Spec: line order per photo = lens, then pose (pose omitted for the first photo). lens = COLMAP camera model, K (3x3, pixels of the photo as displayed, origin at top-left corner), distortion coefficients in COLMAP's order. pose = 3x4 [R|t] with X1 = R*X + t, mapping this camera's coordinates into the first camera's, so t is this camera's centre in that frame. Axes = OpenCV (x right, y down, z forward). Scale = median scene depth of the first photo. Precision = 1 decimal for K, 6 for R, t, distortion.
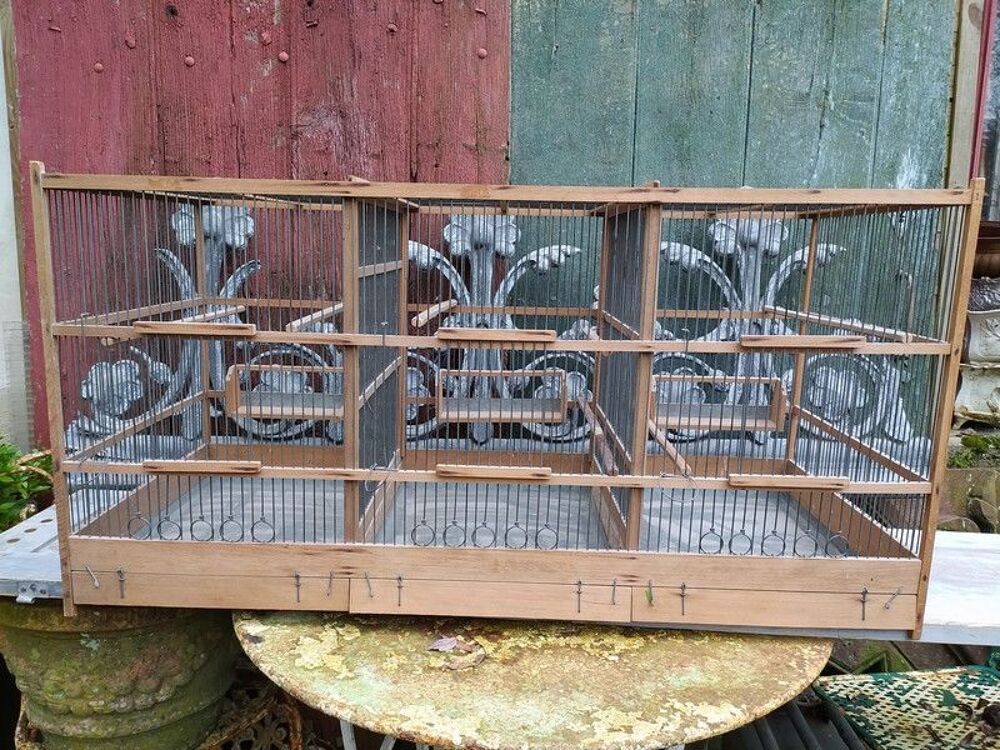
lens RADIAL K [[749.4, 0, 497.5], [0, 749.4, 372.3], [0, 0, 1]] dist [0.054973, -0.054396]
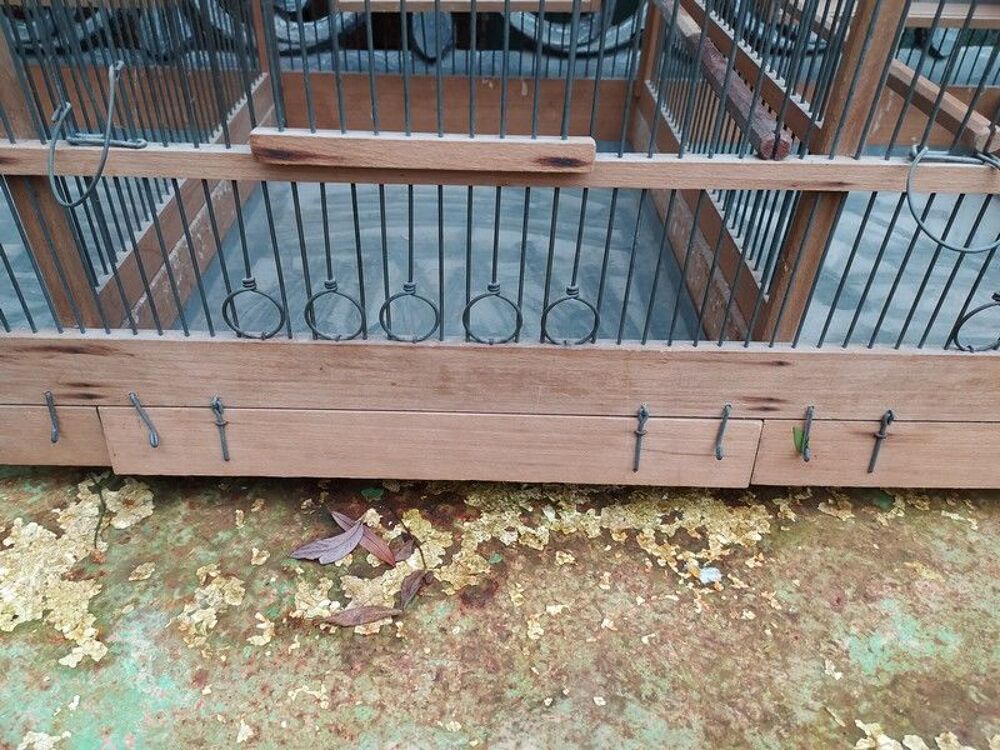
lens RADIAL K [[760.7, 0, 498.5], [0, 760.7, 380.5], [0, 0, 1]] dist [0.043232, -0.048698]
pose [[0.999809, -0.010973, 0.016194, 0.021290], [0.002041, 0.881836, 0.471551, 0.060566], [-0.019455, -0.471428, 0.881690, 0.634528]]
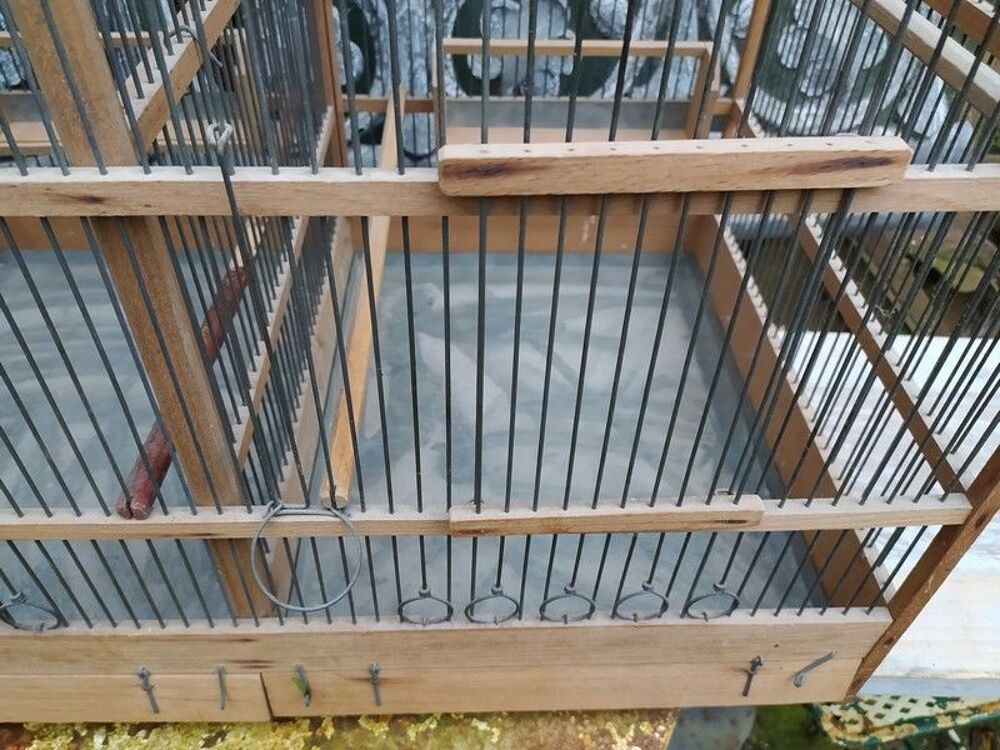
lens RADIAL K [[760.7, 0, 505.4], [0, 760.7, 374.5], [0, 0, 1]] dist [0.043232, -0.048698]
pose [[0.998503, -0.032757, 0.043799, 0.312997], [0.003508, 0.837518, 0.546399, -0.119797], [-0.054581, -0.545428, 0.836379, 0.706808]]
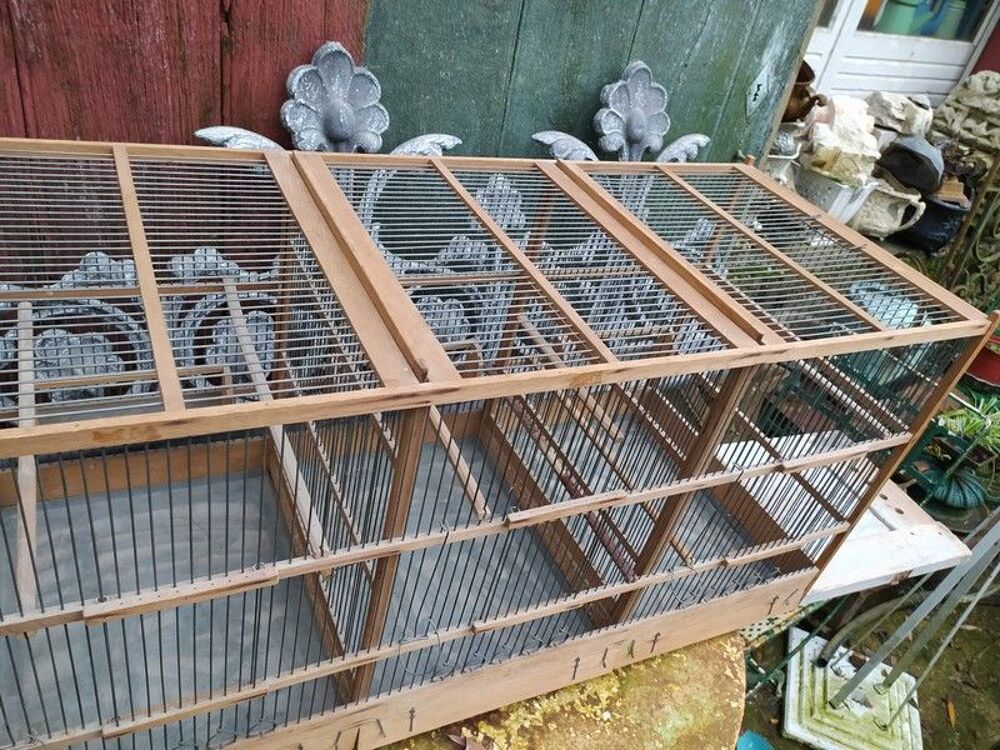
lens RADIAL K [[760.7, 0, 490.5], [0, 760.7, 377.8], [0, 0, 1]] dist [0.043232, -0.048698]
pose [[0.885943, -0.129767, 0.445271, -0.413702], [-0.106161, 0.877832, 0.467056, -0.535964], [-0.451481, -0.461055, 0.763932, 0.435896]]
